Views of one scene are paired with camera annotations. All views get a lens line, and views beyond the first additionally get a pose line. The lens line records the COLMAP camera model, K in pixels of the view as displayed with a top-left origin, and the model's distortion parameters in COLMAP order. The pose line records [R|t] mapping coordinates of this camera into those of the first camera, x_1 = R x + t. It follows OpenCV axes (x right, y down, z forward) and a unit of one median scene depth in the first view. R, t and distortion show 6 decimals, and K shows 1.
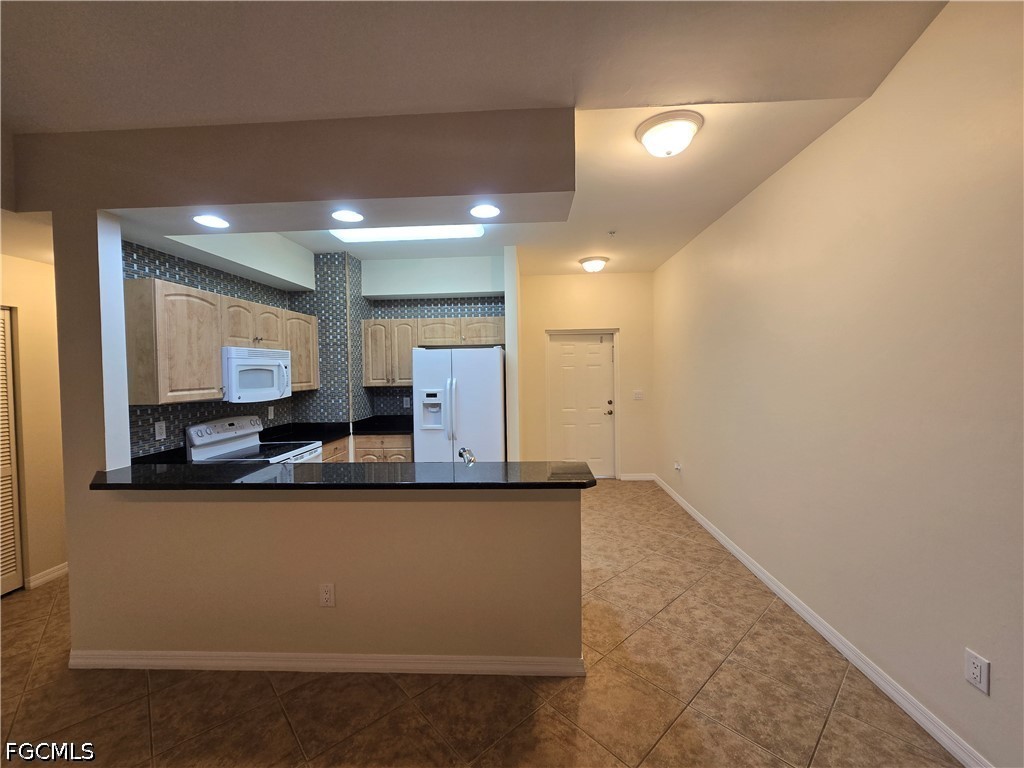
lens RADIAL K [[420.0, 0, 514.4], [0, 420.0, 379.6], [0, 0, 1]] dist [-0.003400, -0.000305]
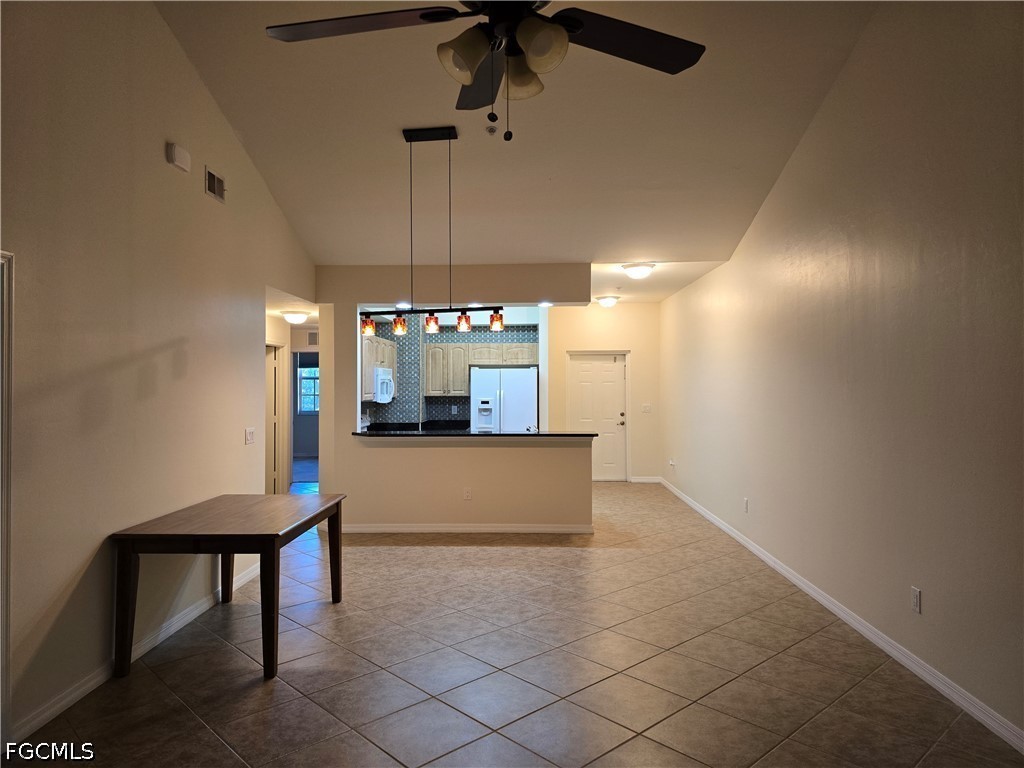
lens RADIAL K [[682.7, 0, 501.1], [0, 682.7, 379.3], [0, 0, 1]] dist [0.083748, -0.076007]
pose [[0.999889, 0.013925, 0.005267, -0.151830], [-0.013747, 0.999373, -0.032614, 0.032248], [-0.005718, 0.032538, 0.999454, -1.154691]]
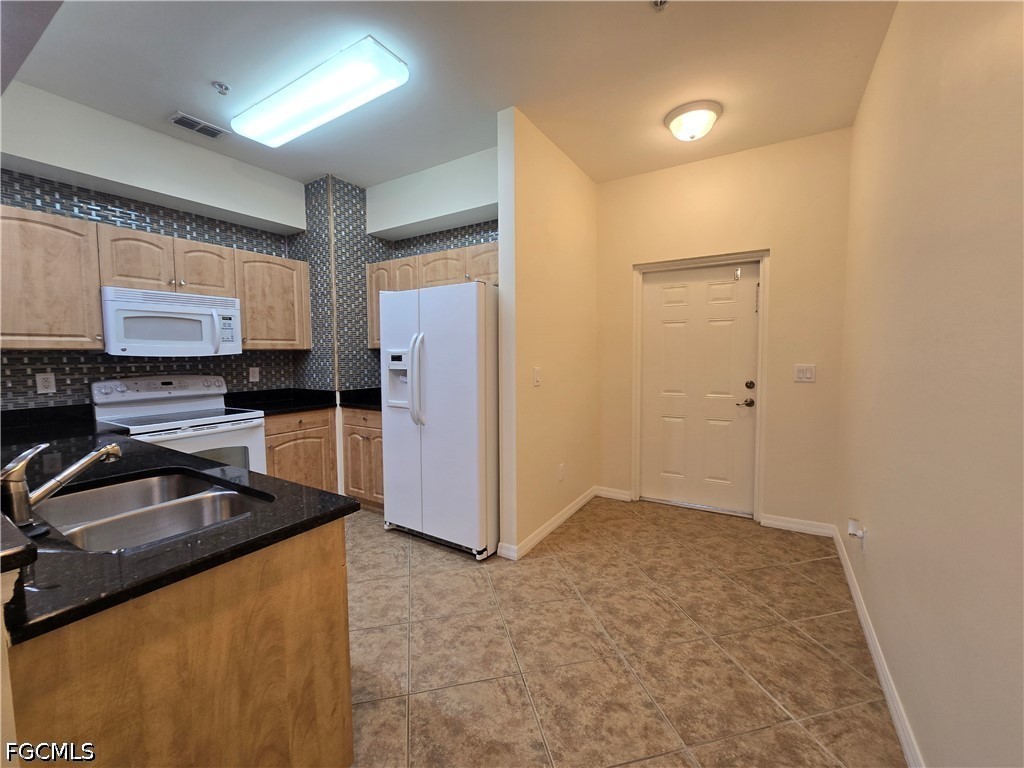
lens RADIAL K [[420.0, 0, 514.4], [0, 420.0, 379.6], [0, 0, 1]] dist [-0.003400, -0.000305]
pose [[0.873817, 0.040939, -0.484528, 0.299453], [-0.019282, 0.998583, 0.049599, 0.033476], [0.485872, -0.033998, 0.873369, 0.468402]]
